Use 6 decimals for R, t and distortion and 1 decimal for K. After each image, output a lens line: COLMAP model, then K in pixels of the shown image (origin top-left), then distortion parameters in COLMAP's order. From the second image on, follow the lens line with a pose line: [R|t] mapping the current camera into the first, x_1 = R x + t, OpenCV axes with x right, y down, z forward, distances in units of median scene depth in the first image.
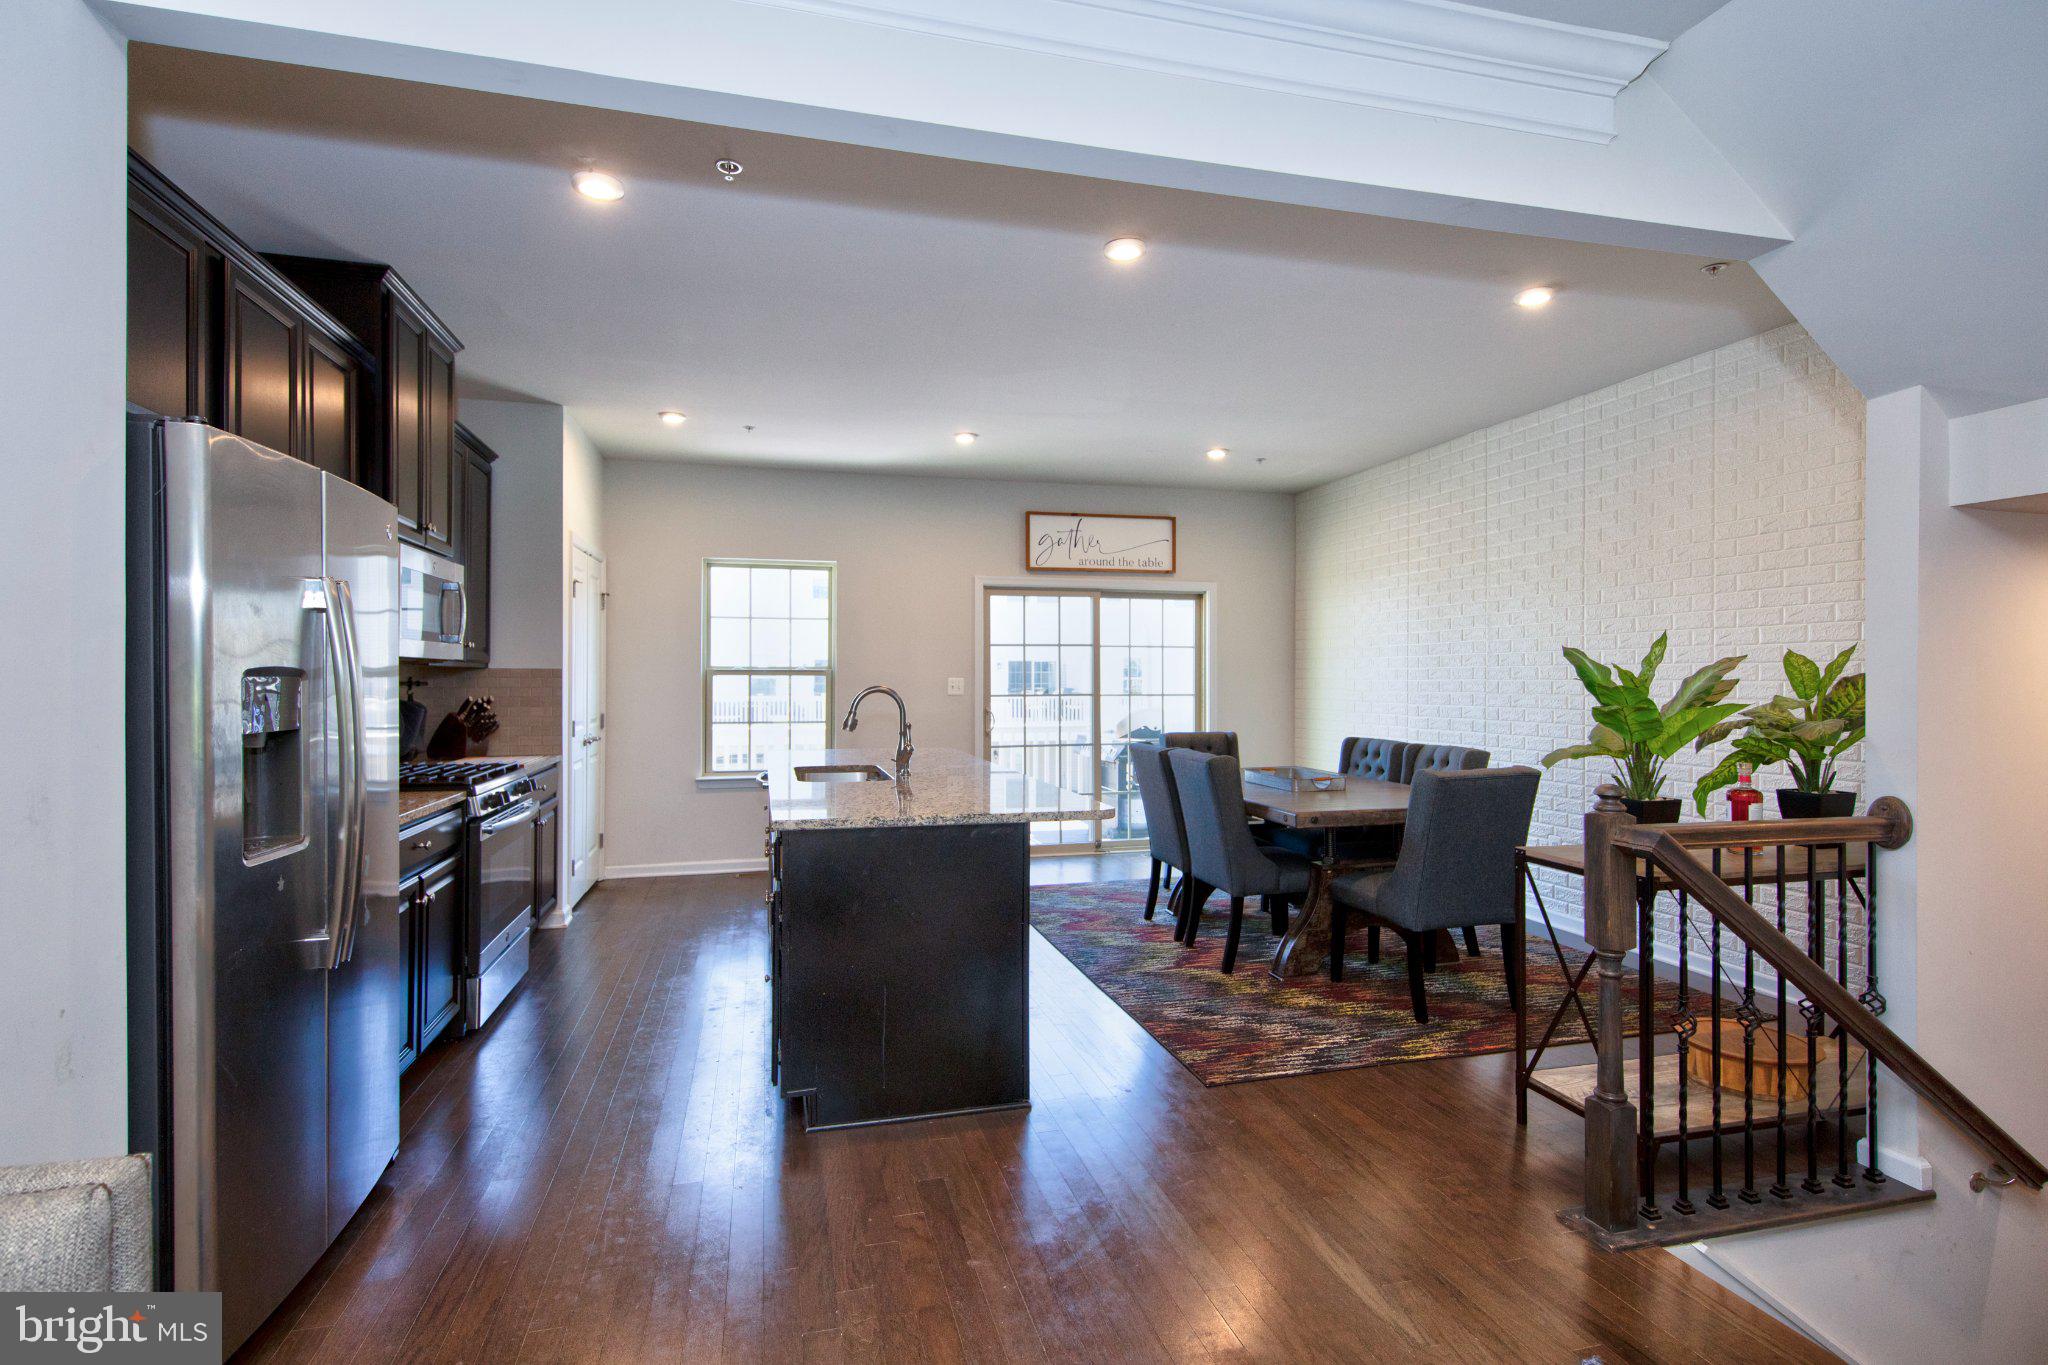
lens RADIAL K [[967.1, 0, 1014.7], [0, 967.1, 677.1], [0, 0, 1]] dist [0.013384, 0.000203]
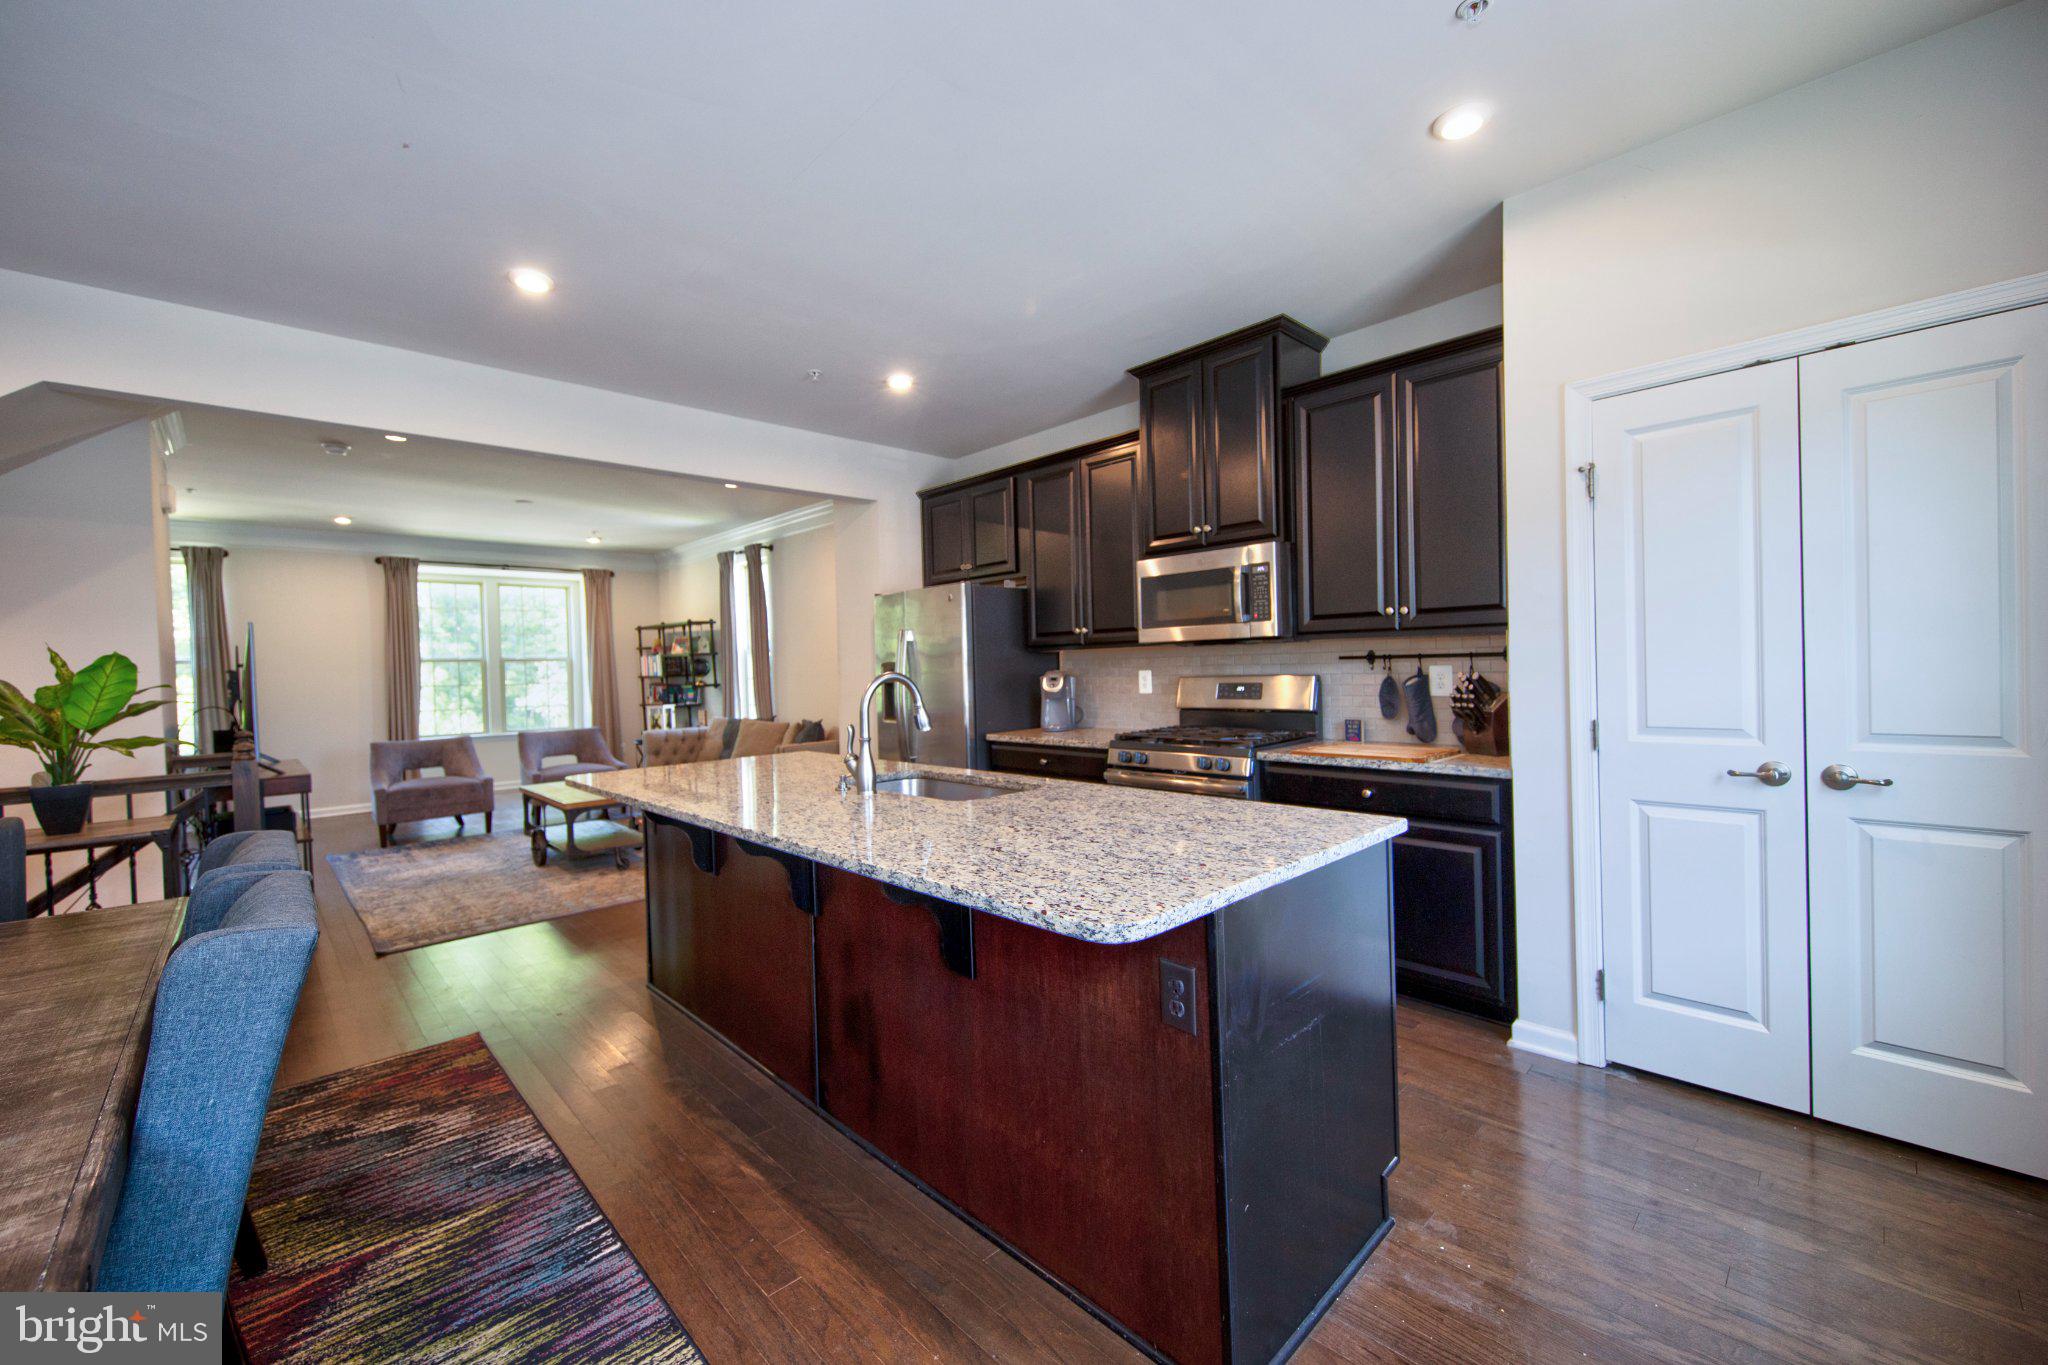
lens RADIAL K [[816.7, 0, 1027.8], [0, 816.7, 680.0], [0, 0, 1]] dist [0.001461, -0.000533]
pose [[-0.867349, 0.029495, -0.496825, 0.059745], [0.025228, 0.999565, 0.015299, 0.006189], [0.497060, 0.000736, -0.867716, 1.245695]]
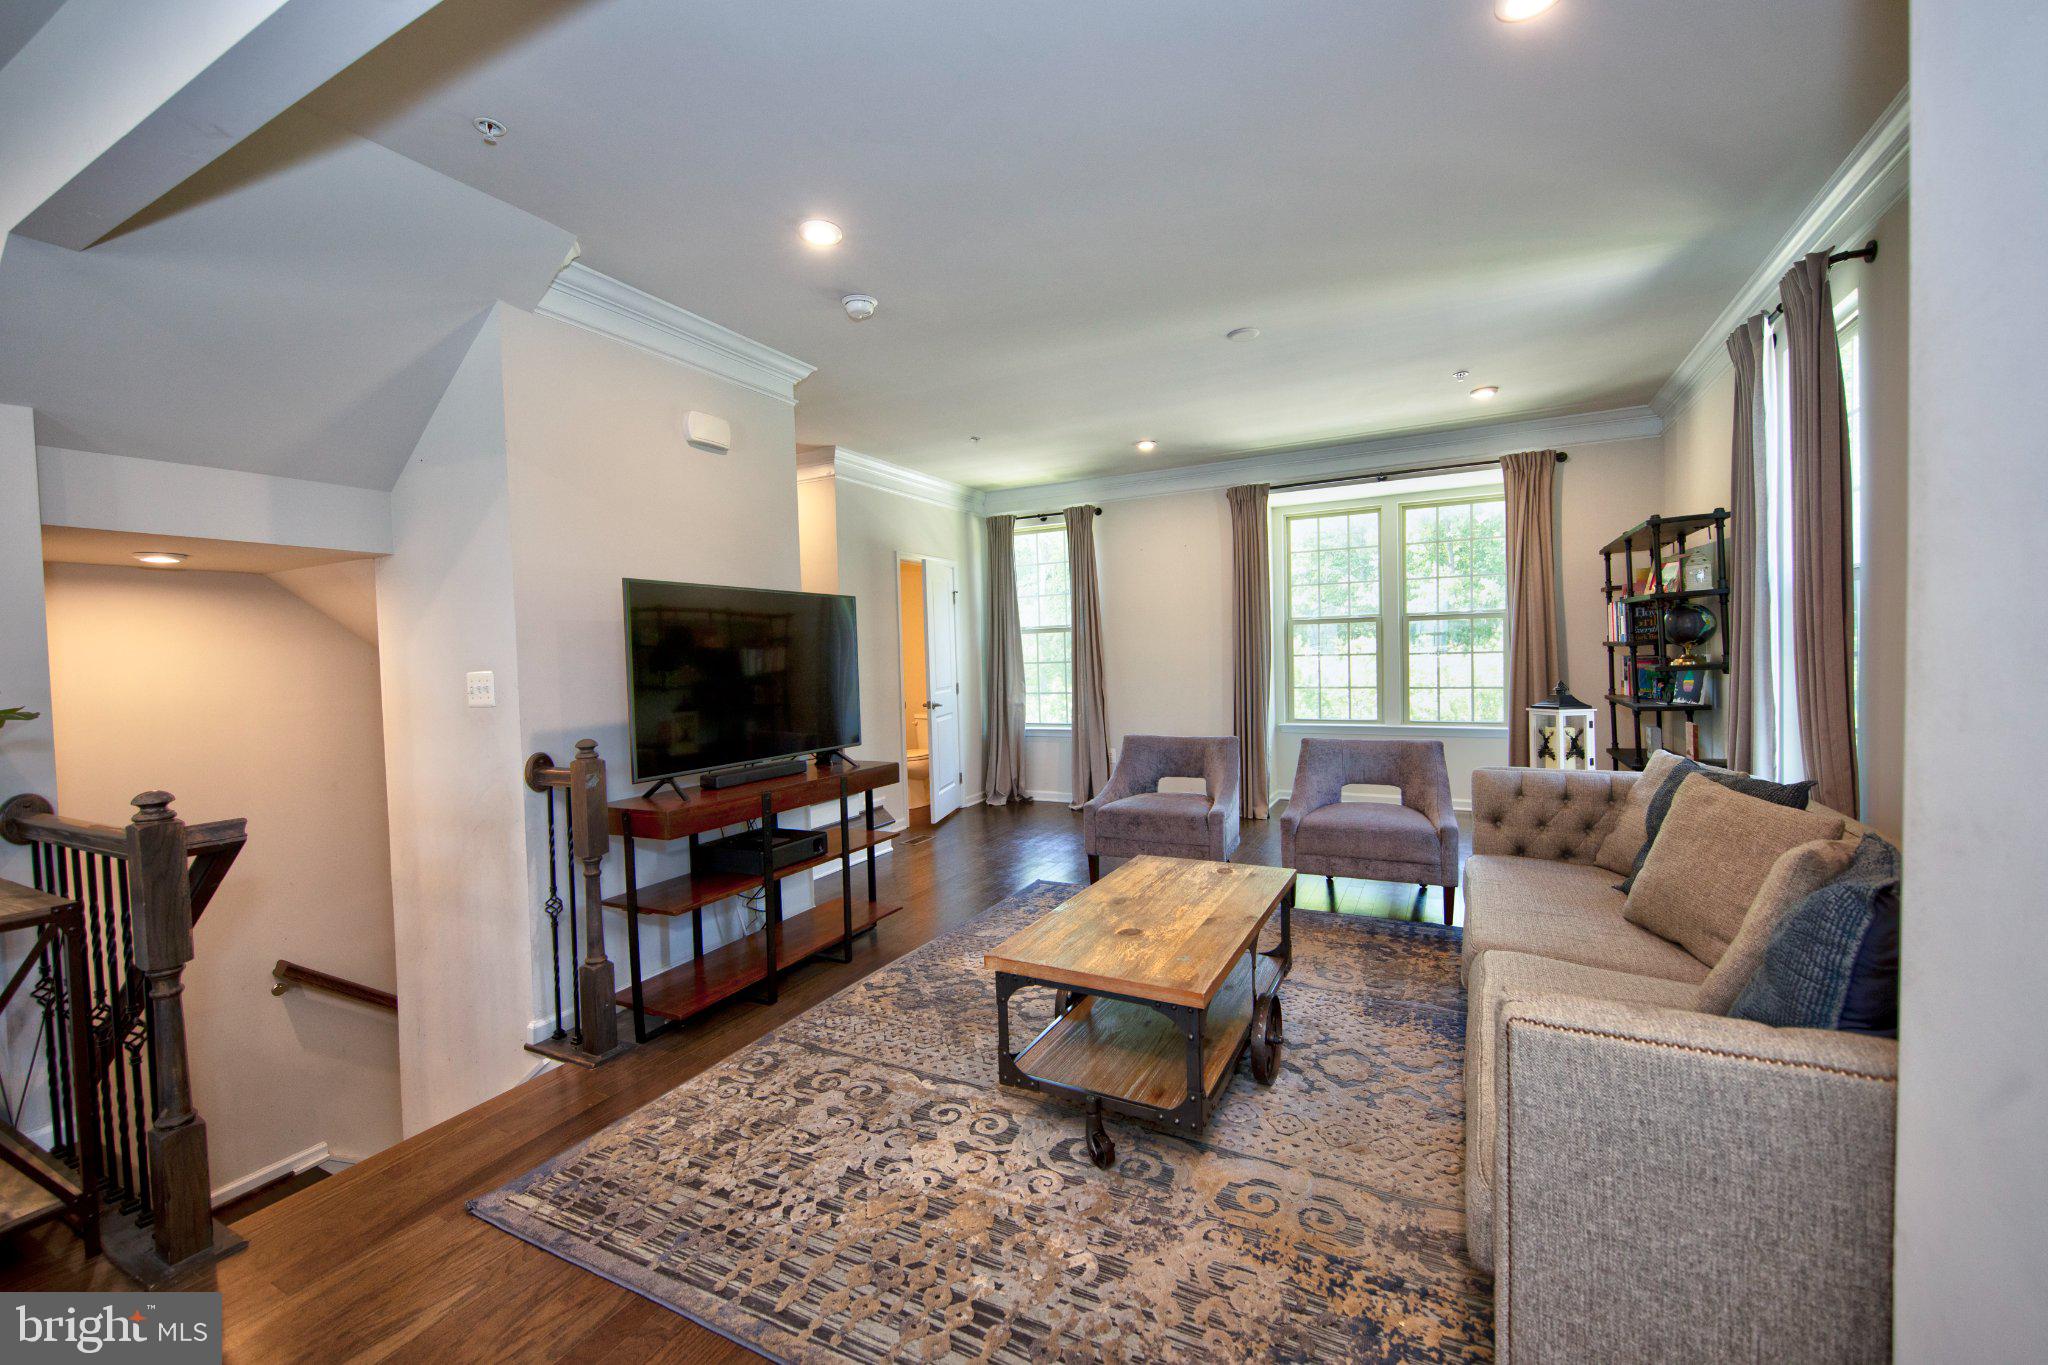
lens RADIAL K [[835.3, 0, 1021.3], [0, 835.3, 682.9], [0, 0, 1]] dist [0.010482, -0.000172]
pose [[-0.745926, -0.003692, 0.666018, -0.236285], [0.025899, 0.999067, 0.034545, -0.000373], [-0.665525, 0.043018, -0.745135, 0.448410]]
